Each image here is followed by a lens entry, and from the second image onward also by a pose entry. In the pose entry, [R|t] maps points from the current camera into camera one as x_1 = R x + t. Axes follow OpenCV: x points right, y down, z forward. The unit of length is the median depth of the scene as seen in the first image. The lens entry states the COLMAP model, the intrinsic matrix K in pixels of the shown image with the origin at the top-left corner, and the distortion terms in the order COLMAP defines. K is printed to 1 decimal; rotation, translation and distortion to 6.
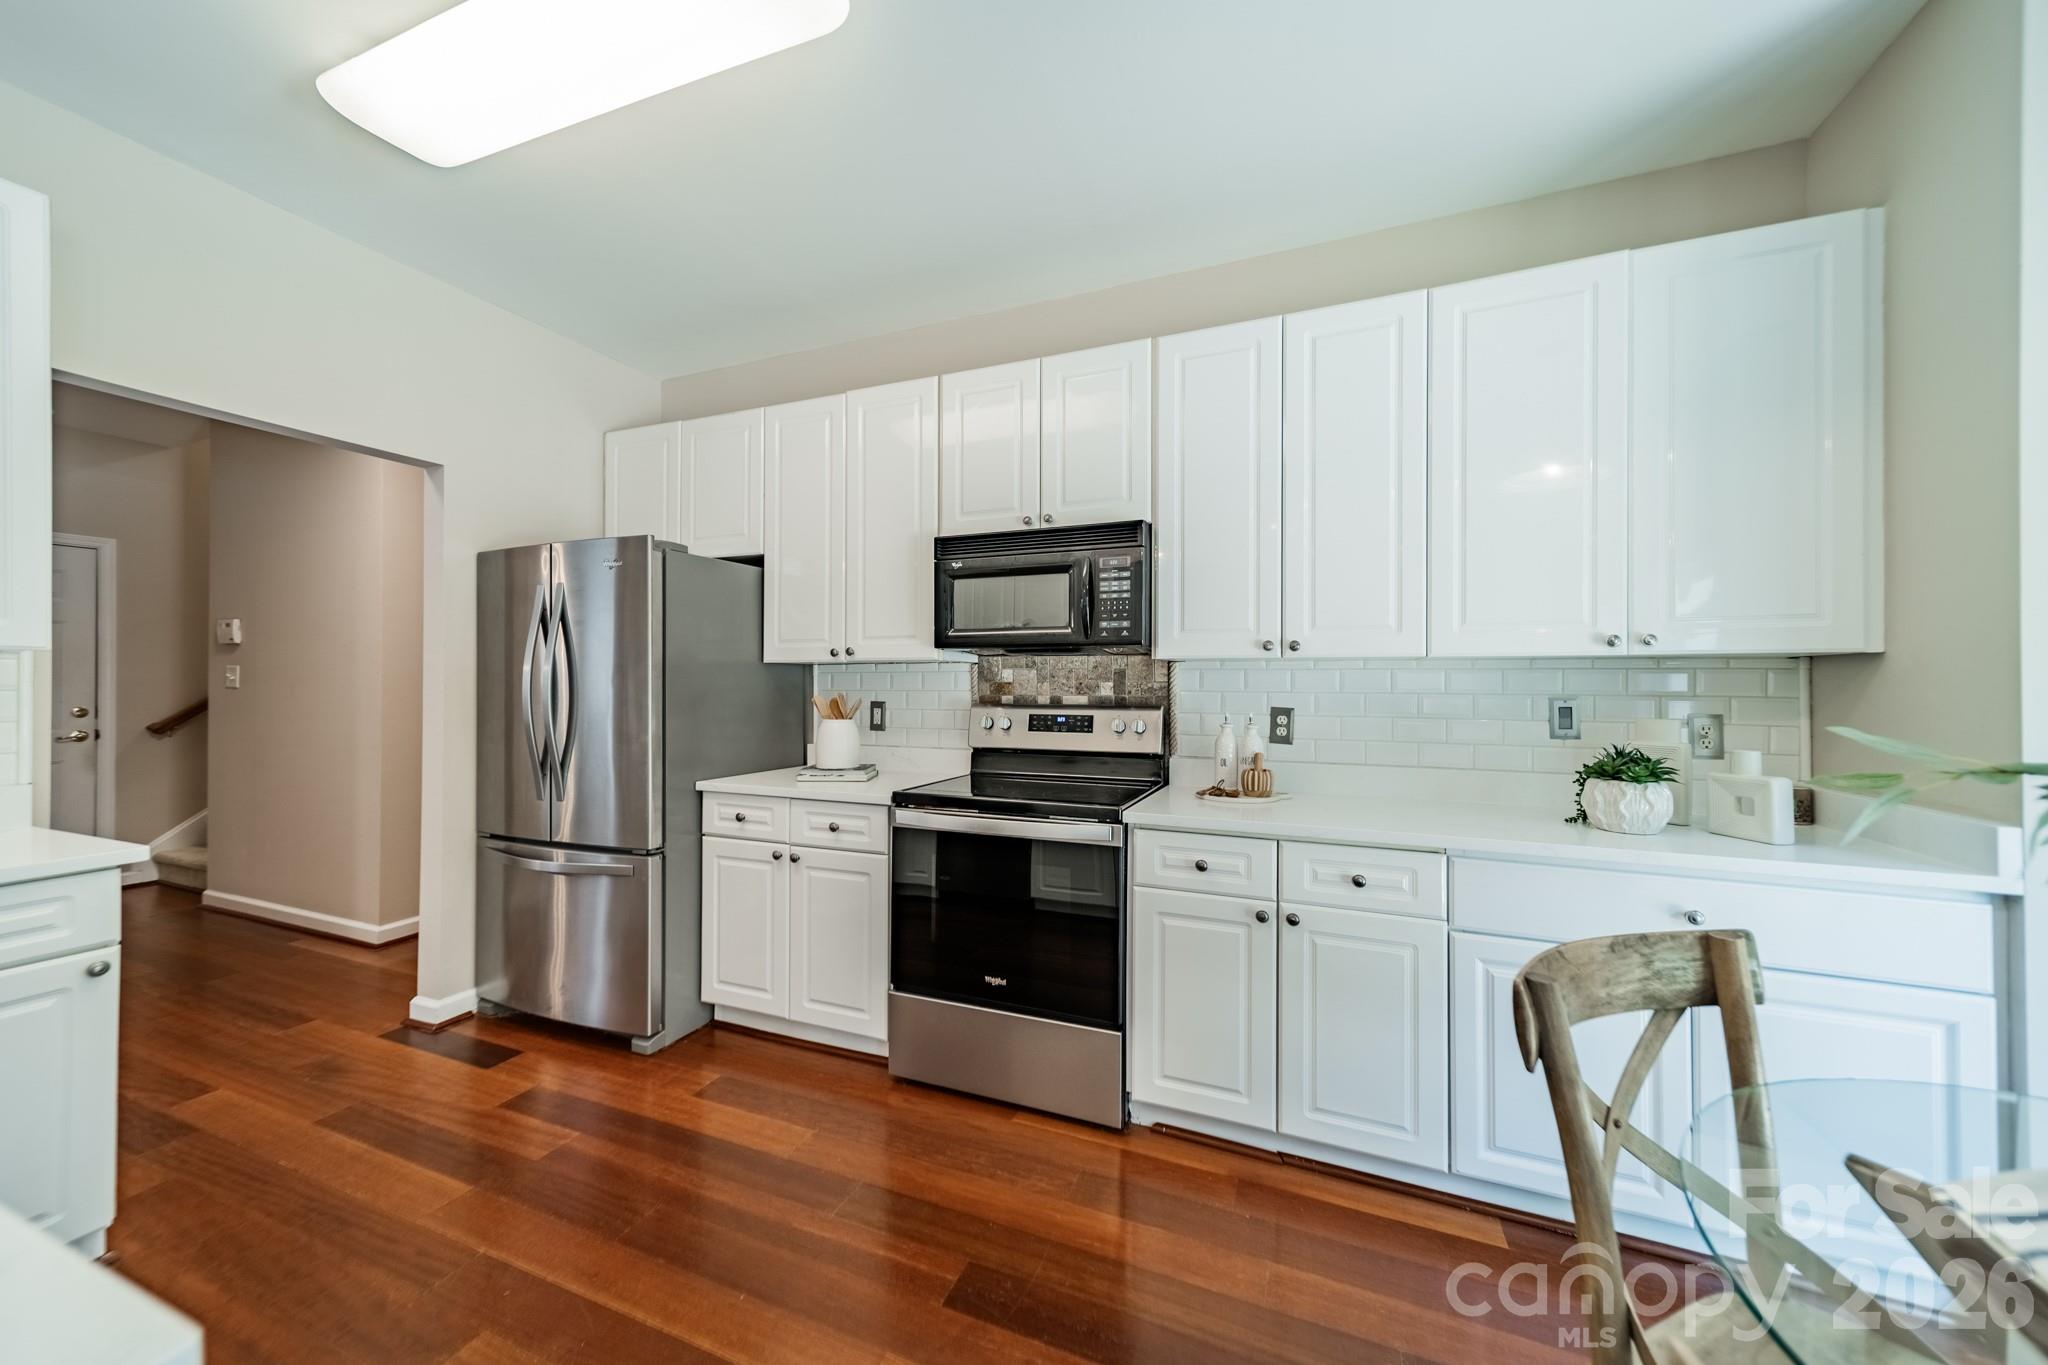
lens RADIAL K [[728.3, 0, 1029.1], [0, 728.3, 679.5], [0, 0, 1]] dist [0.006424, -0.000025]
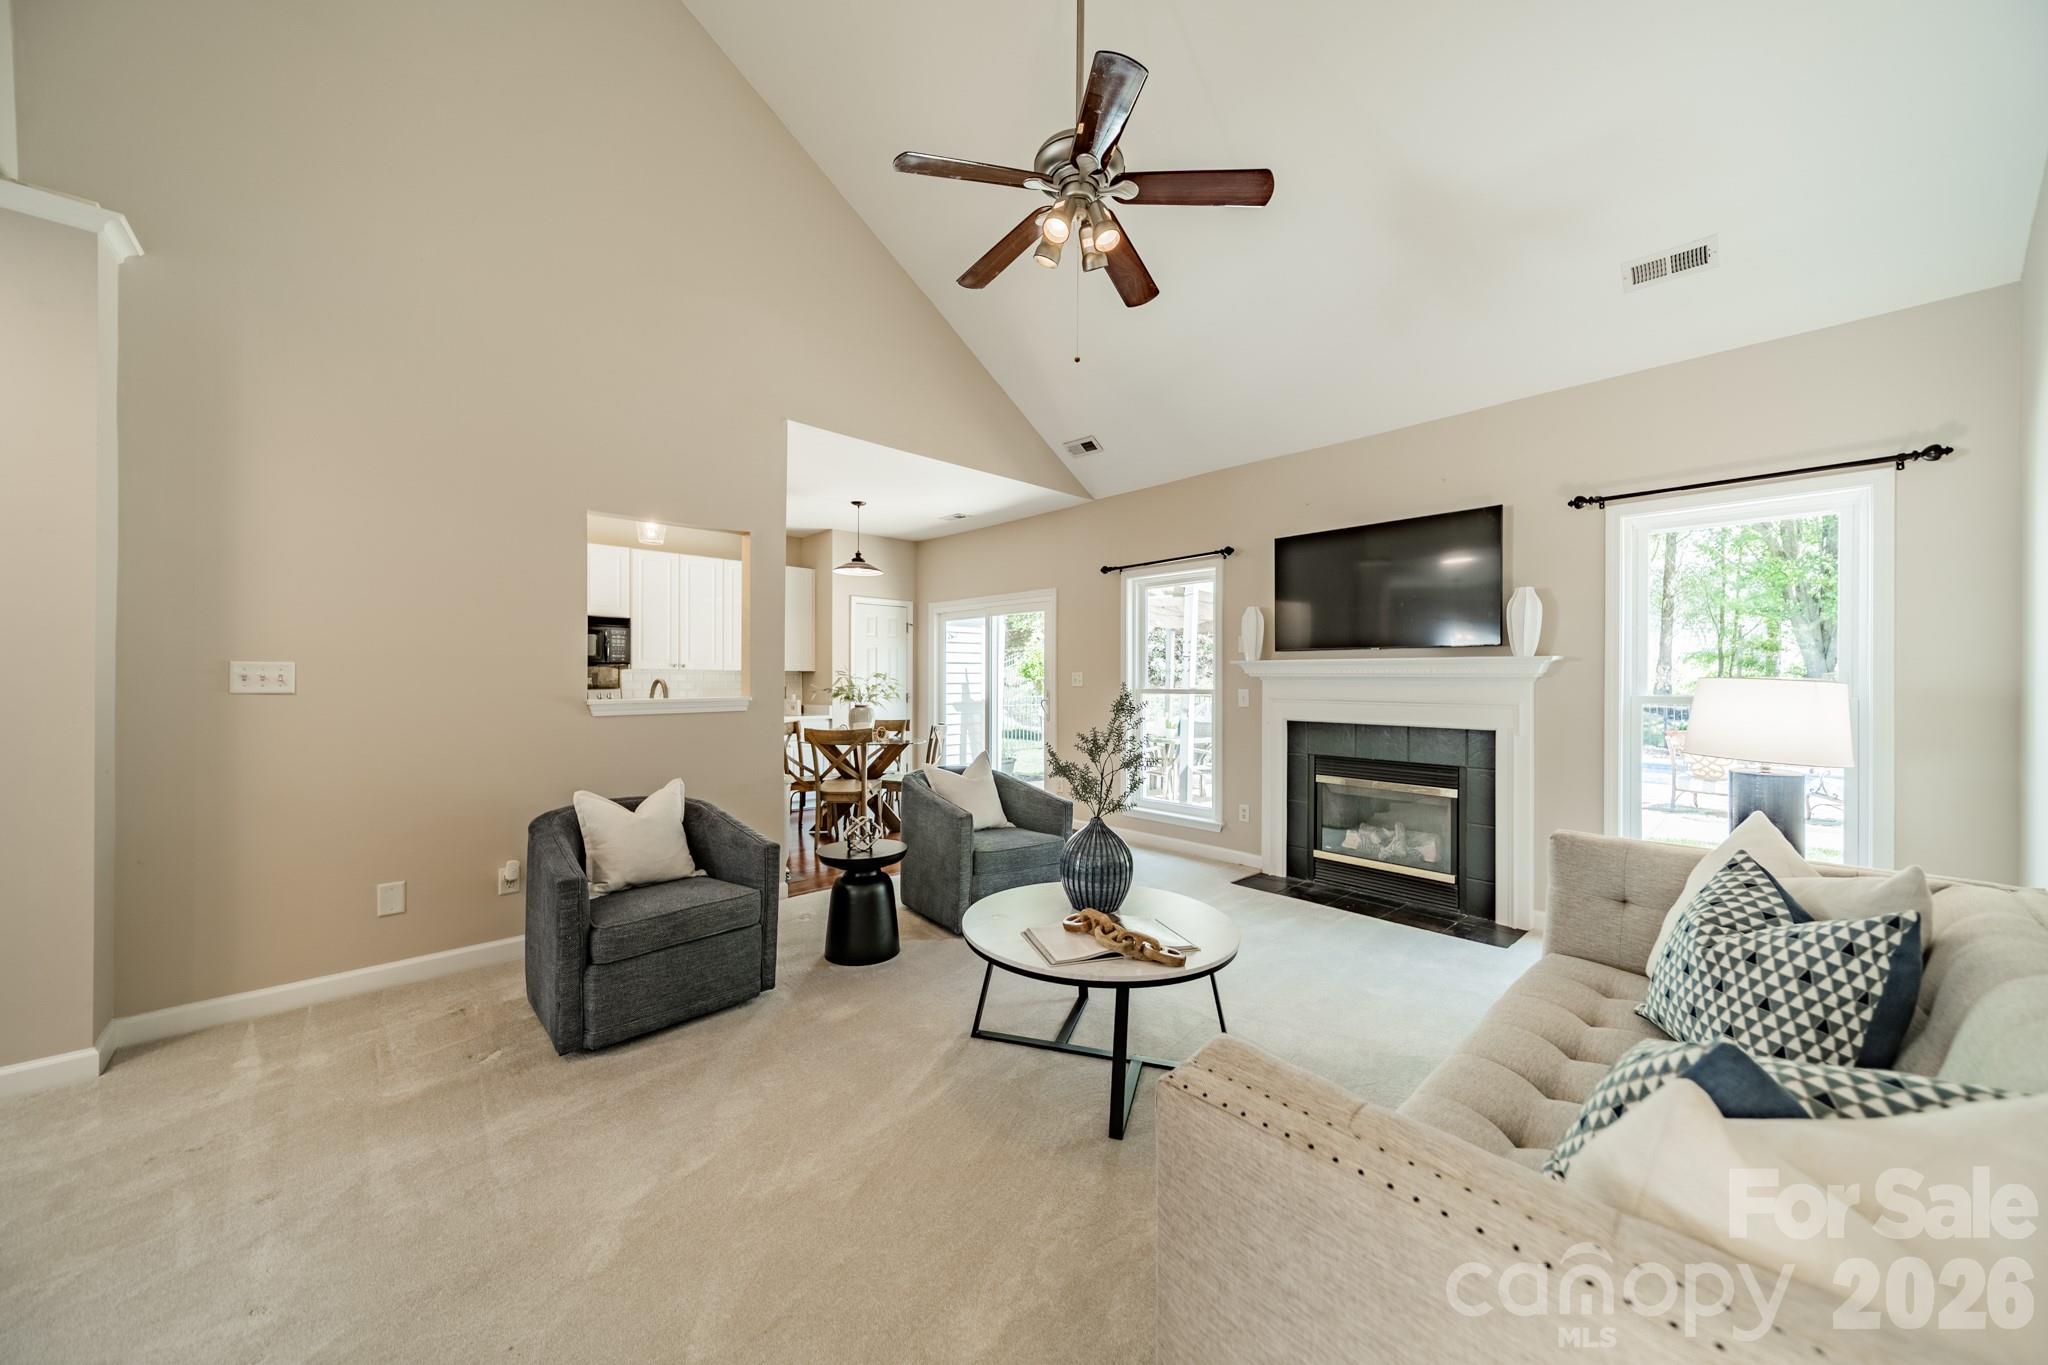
lens RADIAL K [[728.3, 0, 1029.1], [0, 728.3, 679.5], [0, 0, 1]] dist [0.006424, -0.000025]
pose [[0.410126, -0.001895, 0.912027, -1.527085], [-0.003995, 0.999985, 0.003874, -0.006760], [-0.912020, -0.005232, 0.410112, -1.305352]]
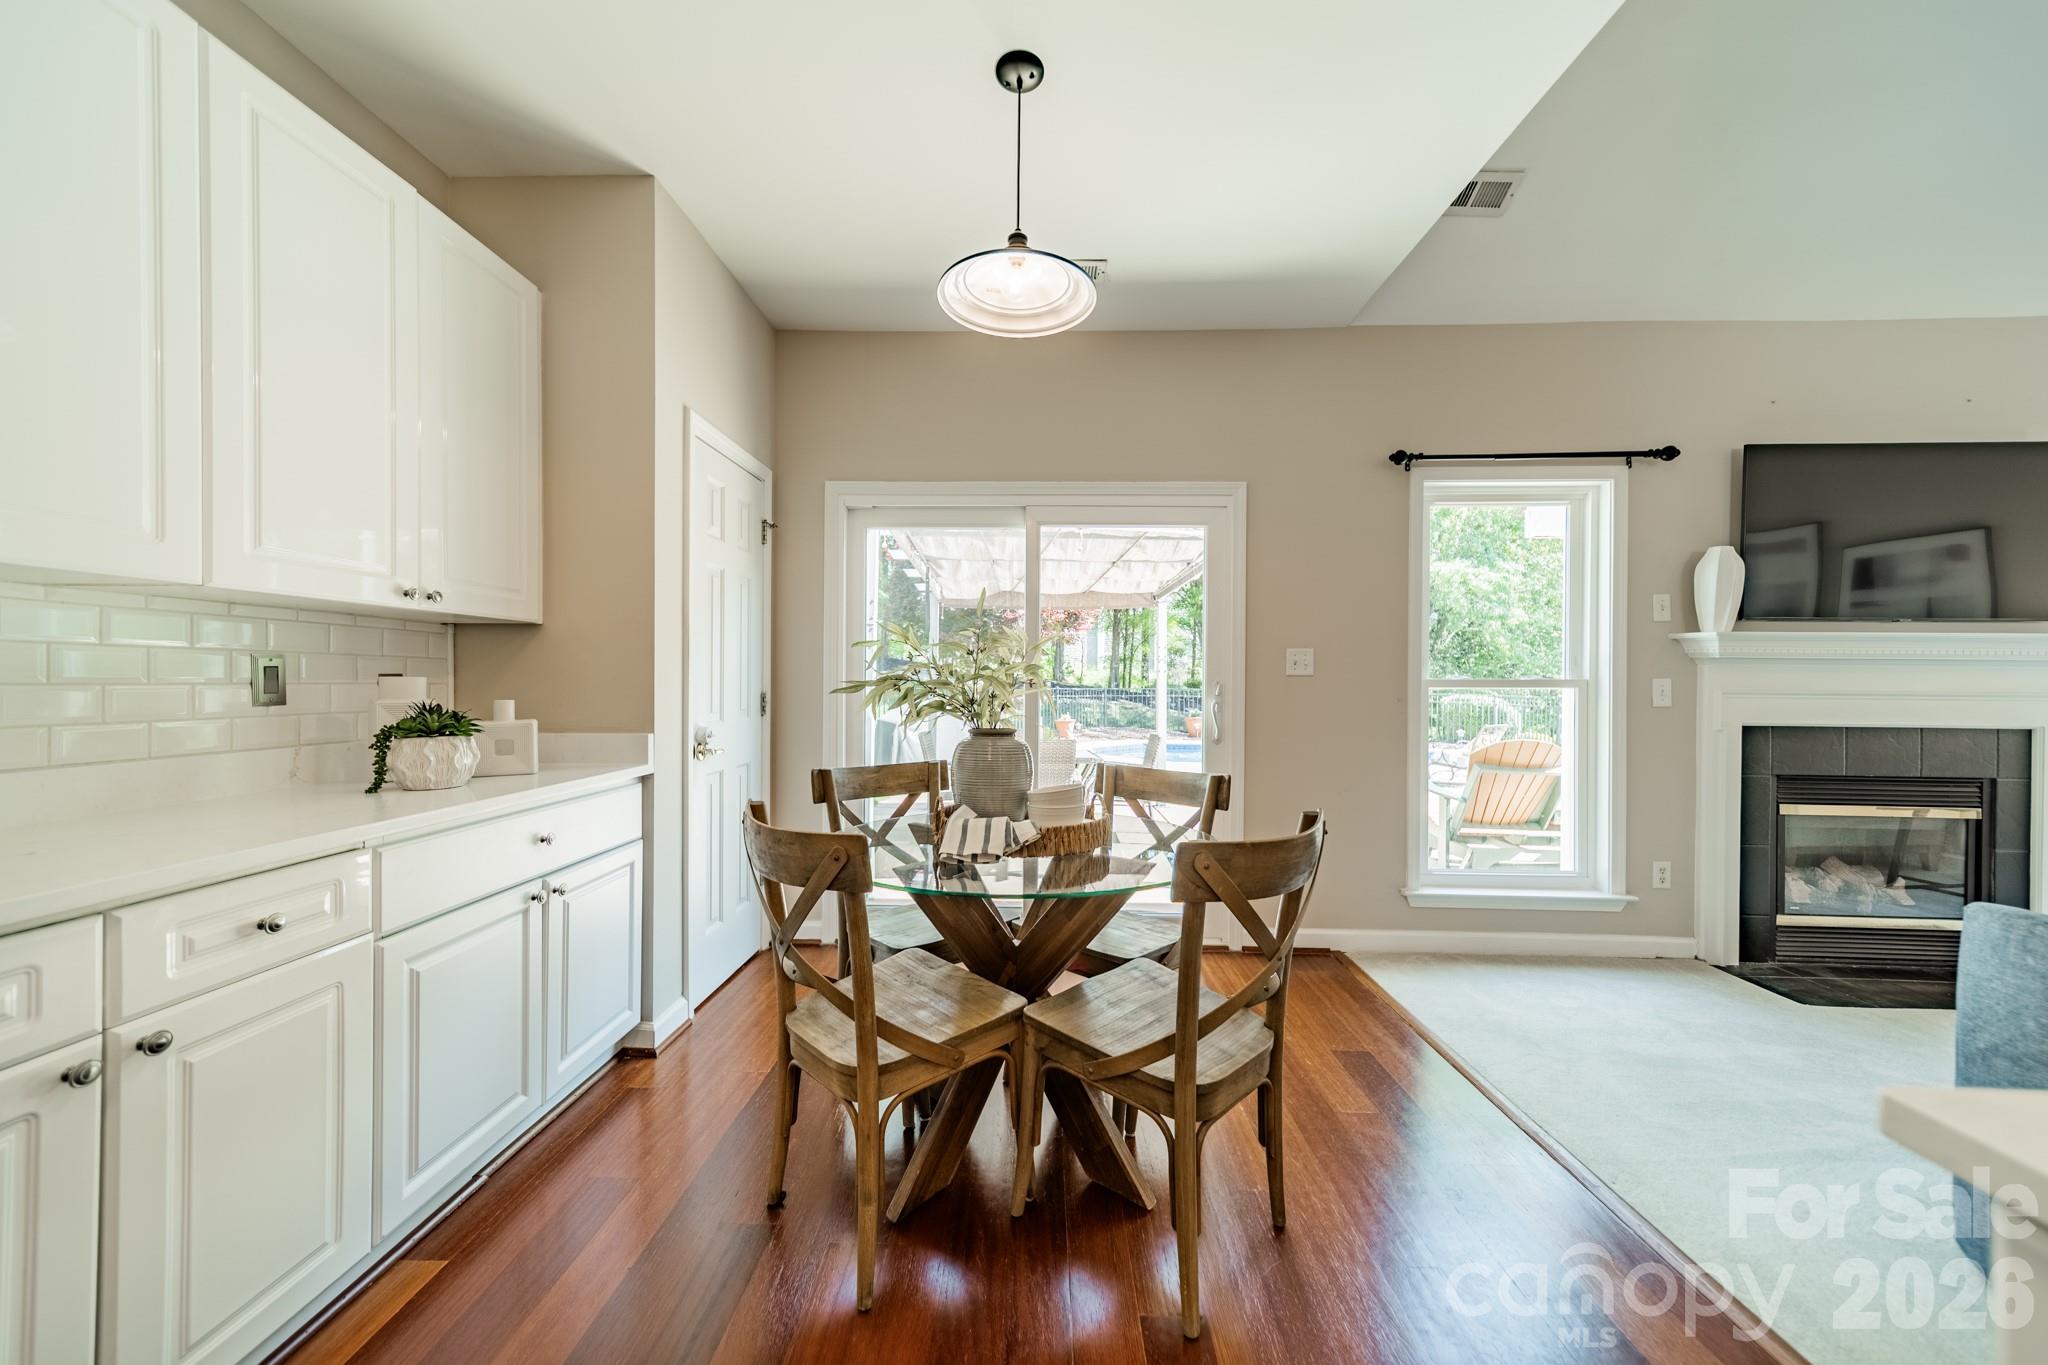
lens RADIAL K [[728.0, 0, 1024.0], [0, 728.0, 682.5], [0, 0, 1]] dist [0.005552, -0.000180]
pose [[-0.352196, -0.008808, 0.935885, -0.274696], [-0.010839, 0.999927, 0.005332, 0.036493], [-0.935863, -0.008266, -0.352266, 0.430468]]
